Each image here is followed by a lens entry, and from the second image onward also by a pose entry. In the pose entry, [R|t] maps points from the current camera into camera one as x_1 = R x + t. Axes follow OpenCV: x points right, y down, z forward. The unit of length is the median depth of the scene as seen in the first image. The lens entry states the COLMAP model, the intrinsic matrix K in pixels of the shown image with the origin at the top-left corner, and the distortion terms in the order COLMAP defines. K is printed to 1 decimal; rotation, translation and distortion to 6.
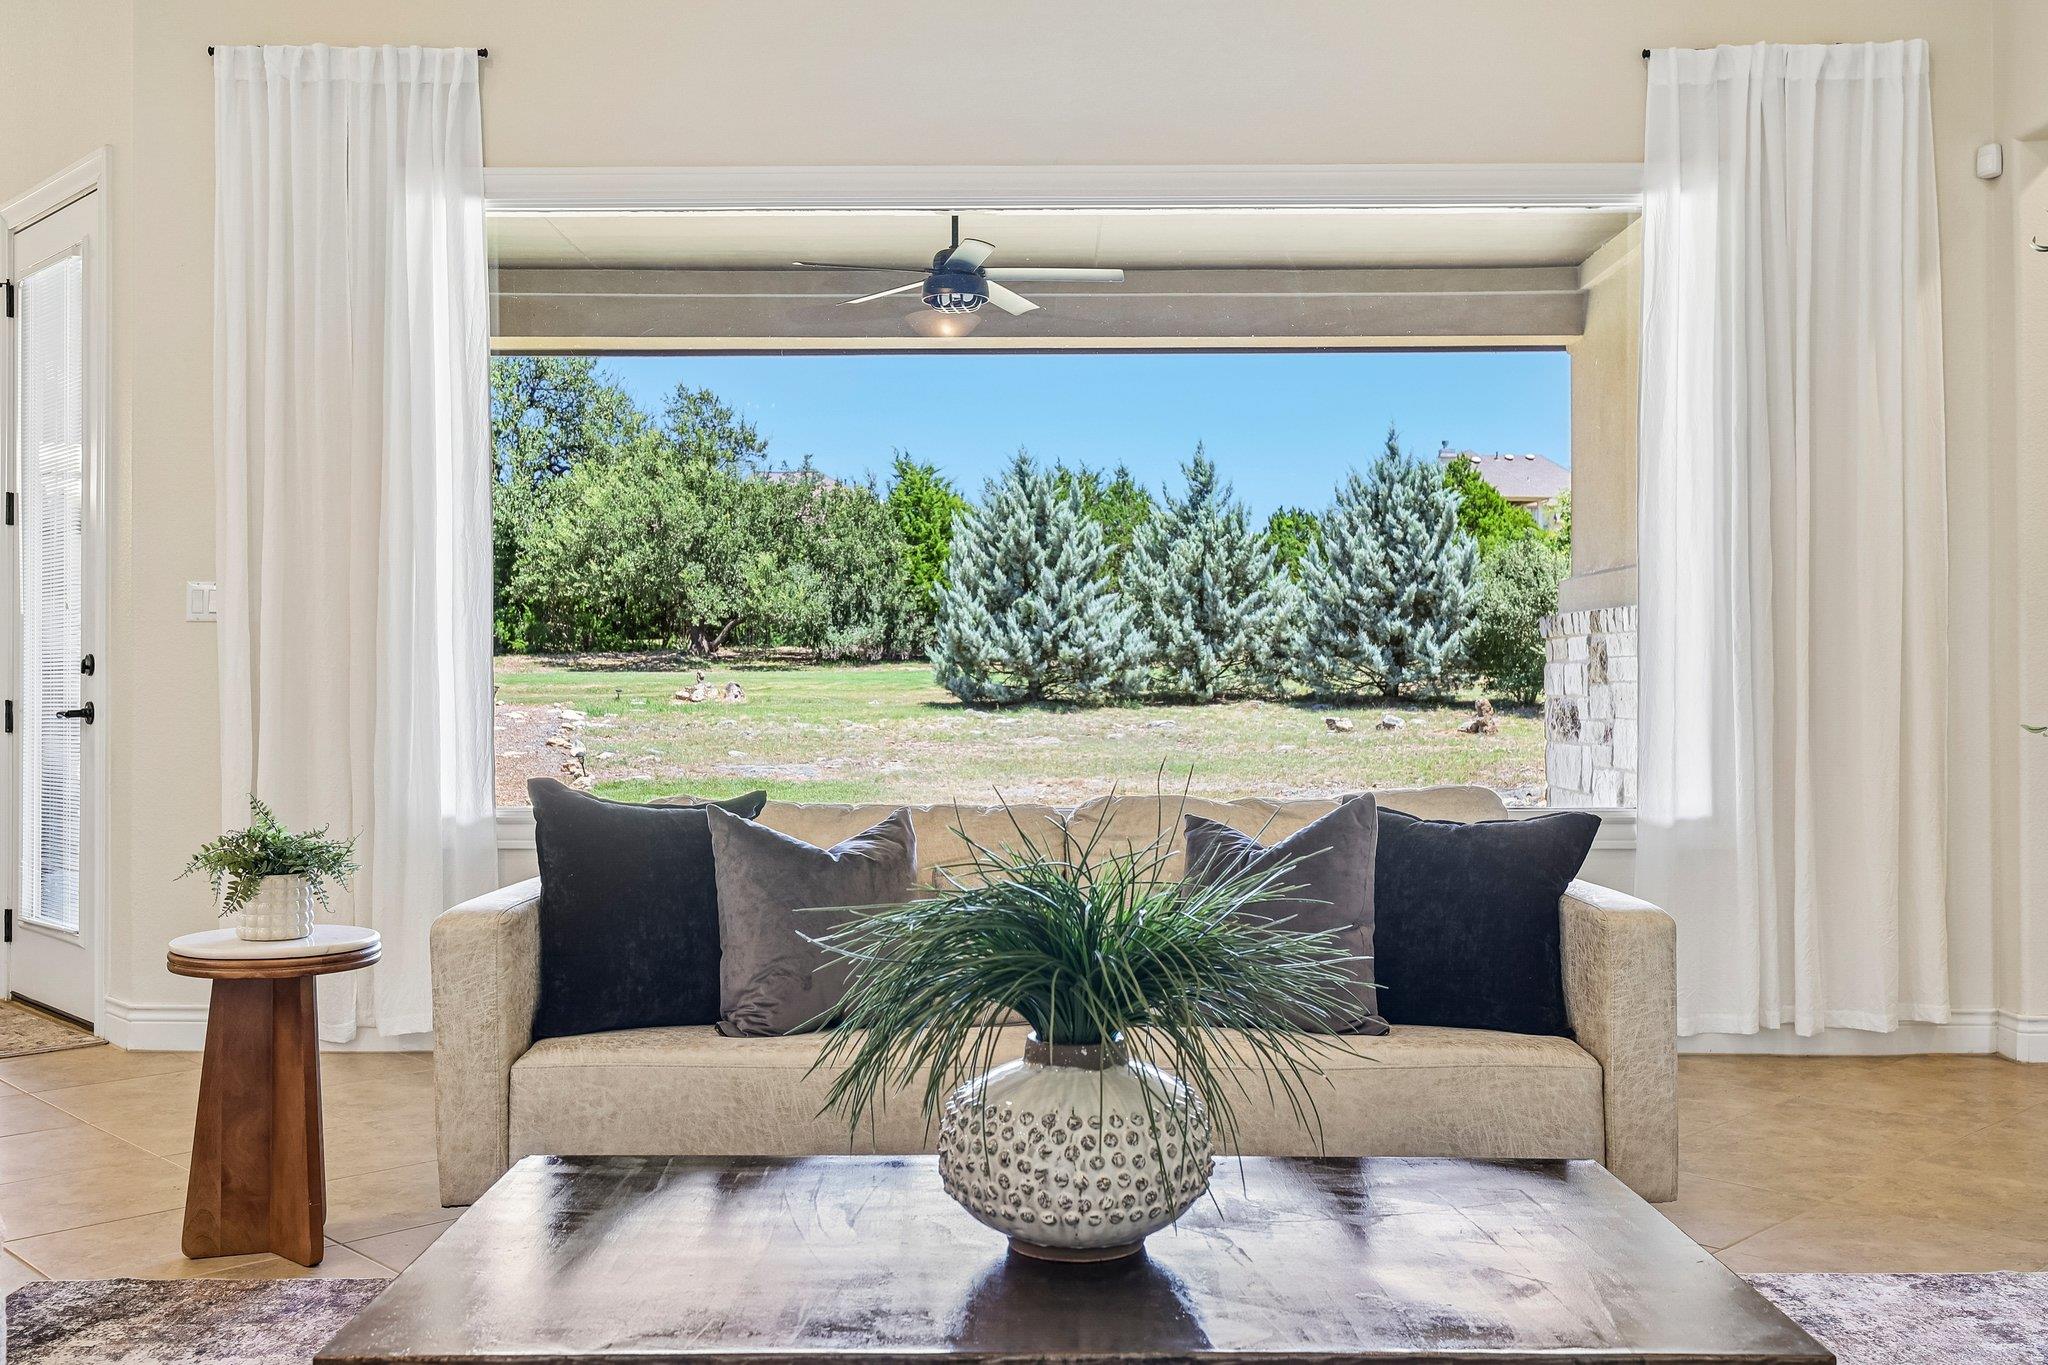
lens RADIAL K [[1847.8, 0, 1045.7], [0, 1847.8, 676.2], [0, 0, 1]] dist [0.037328, 0.005846]
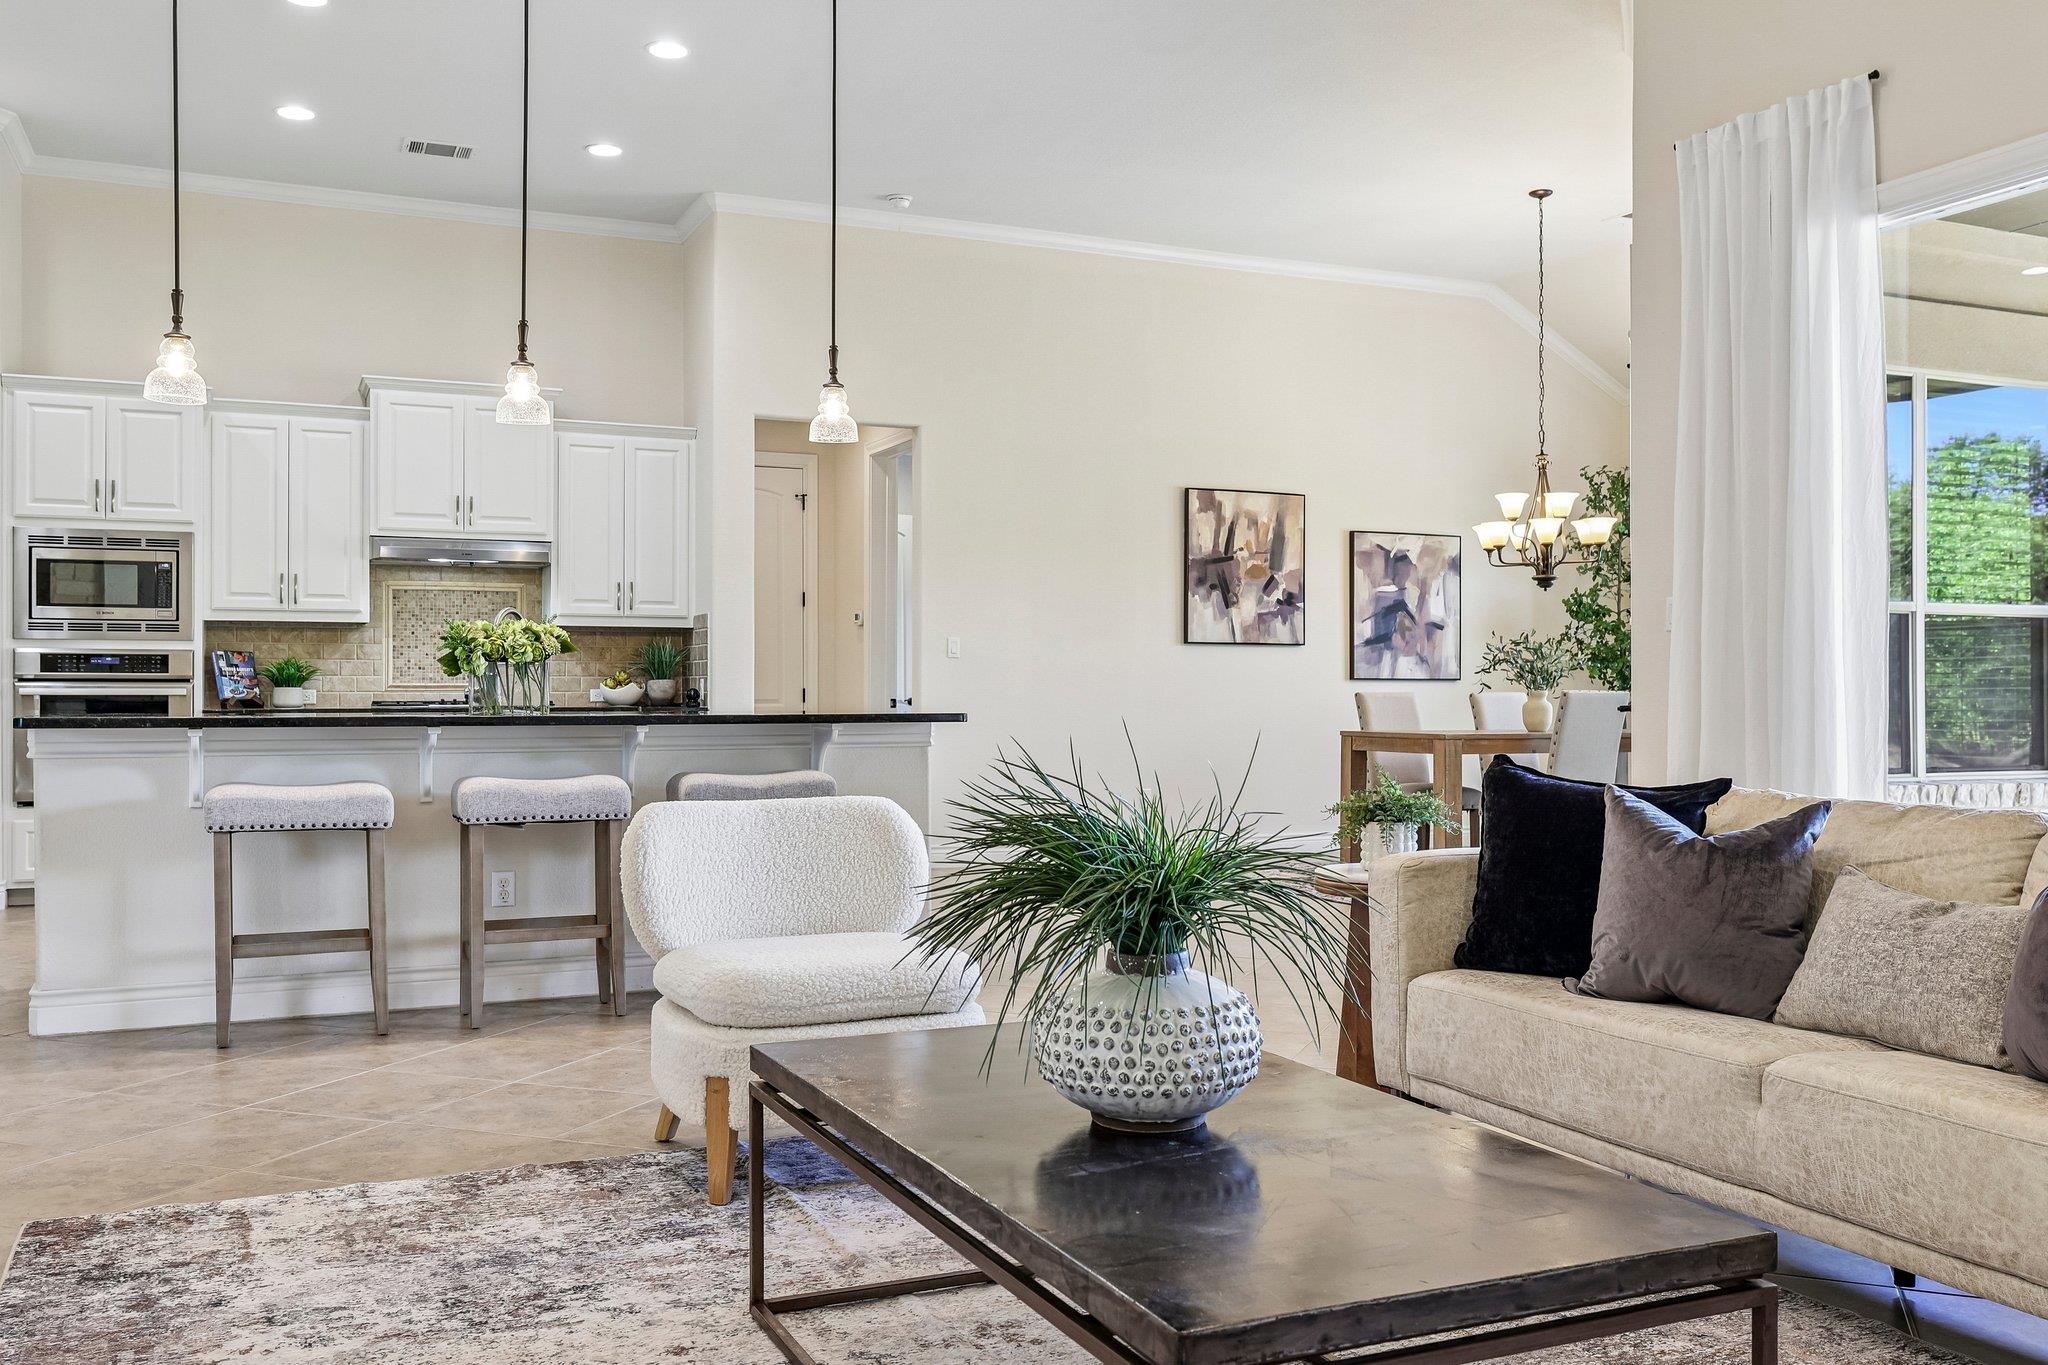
lens RADIAL K [[1753.0, 0, 1030.8], [0, 1753.0, 681.0], [0, 0, 1]] dist [0.004016, -0.005258]
pose [[0.476978, -0.009713, -0.878862, 0.334275], [0.005483, 0.999952, -0.008075, 0.009028], [0.878898, -0.000967, 0.477009, 0.117698]]
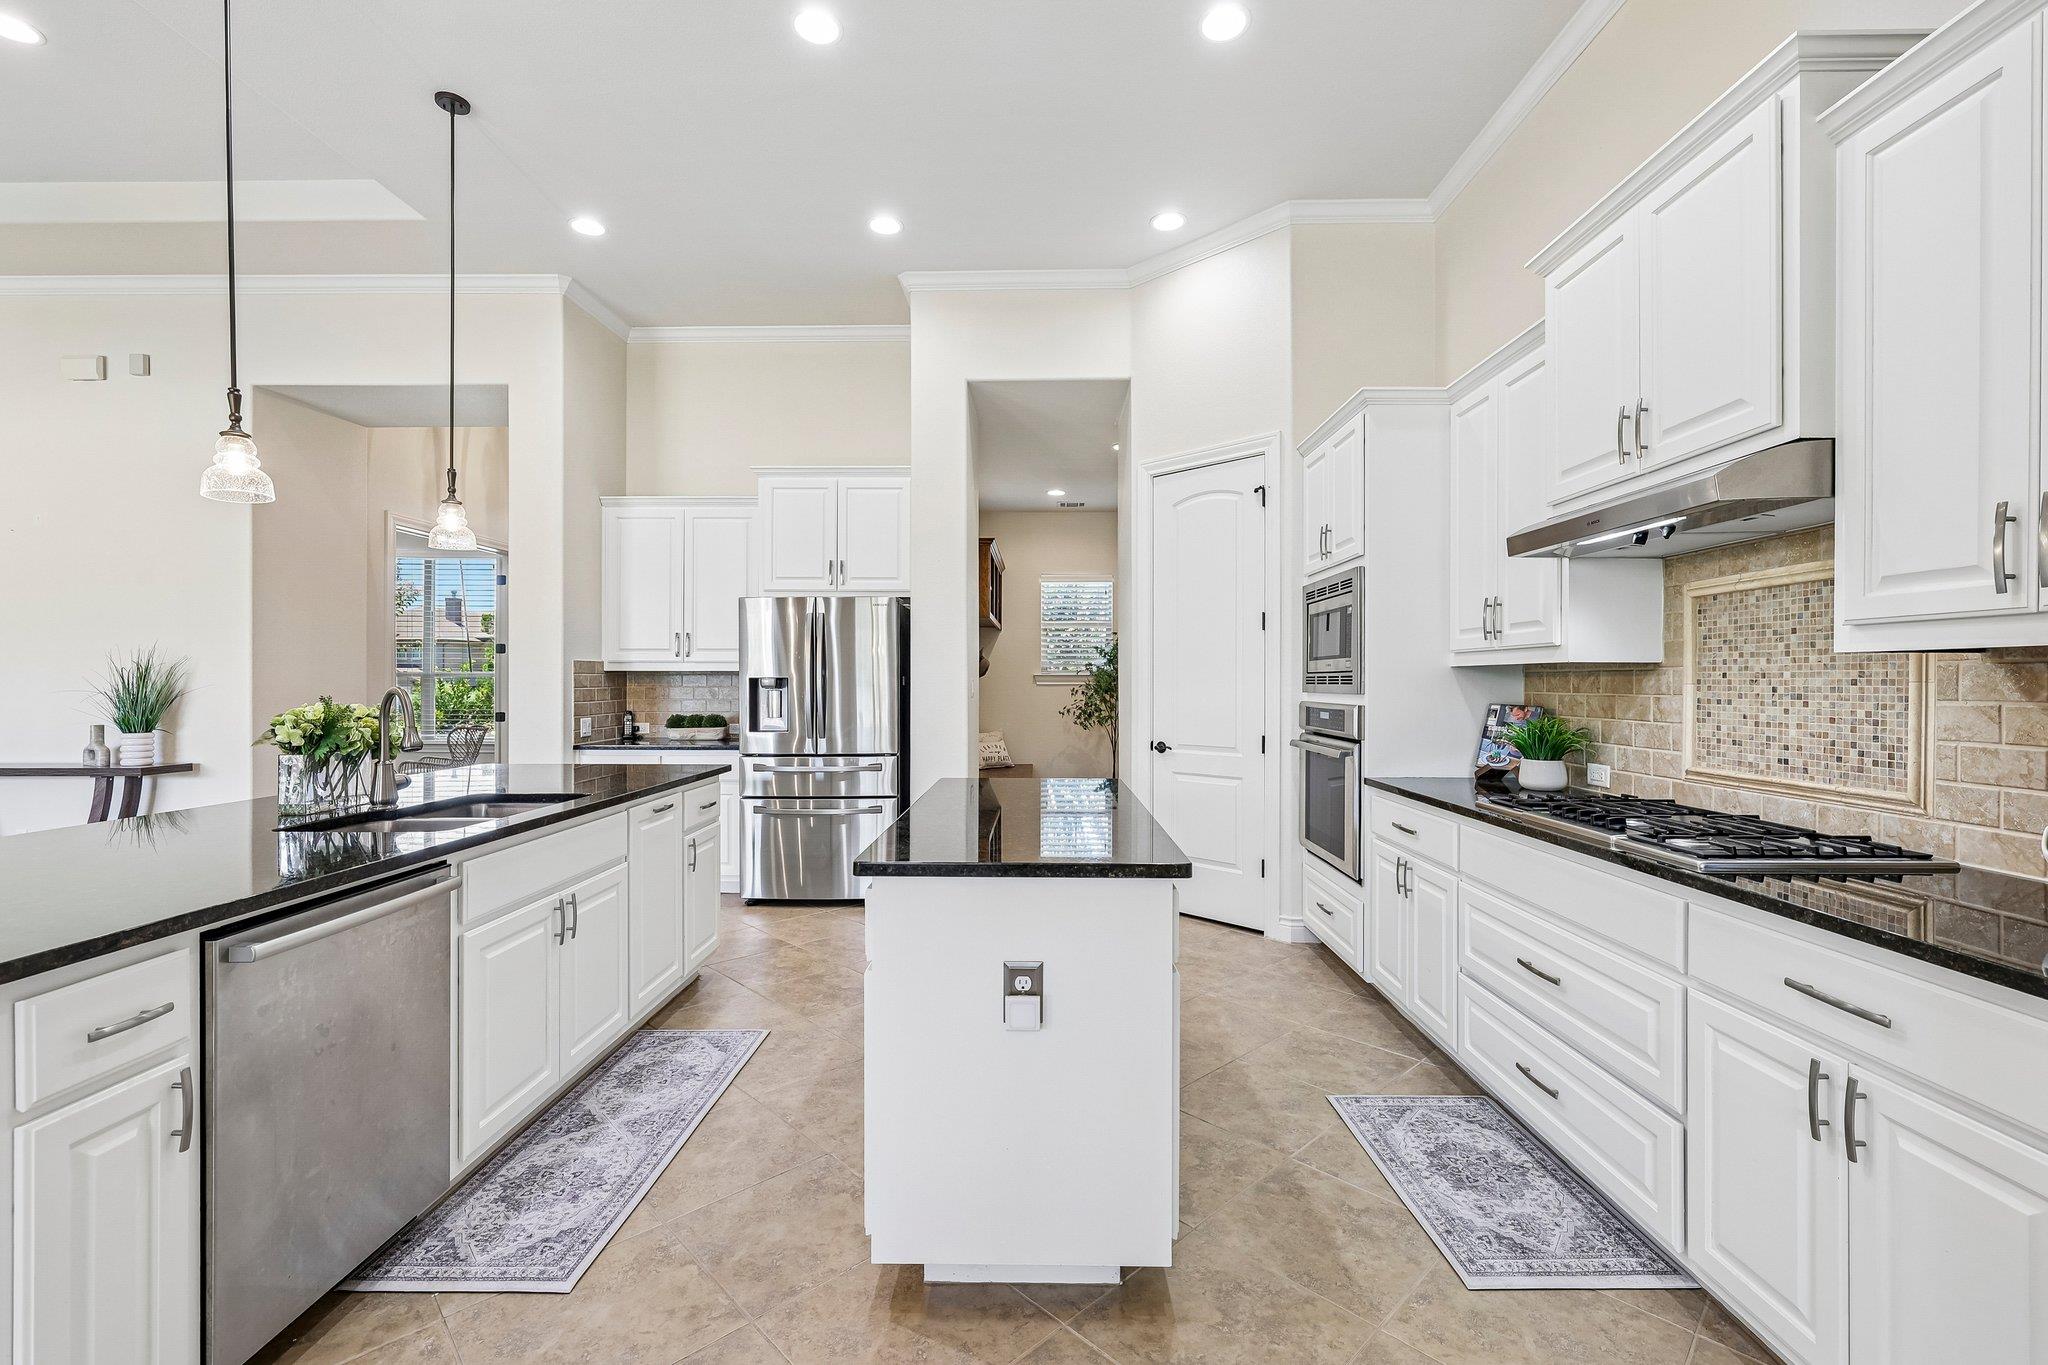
lens RADIAL K [[868.1, 0, 1026.3], [0, 868.1, 684.9], [0, 0, 1]] dist [-0.000633, 0.000115]
pose [[-0.997872, -0.002677, -0.065147, -1.174103], [-0.002710, 0.999996, 0.000413, -0.053422], [0.065145, 0.000589, -0.997876, 0.881606]]
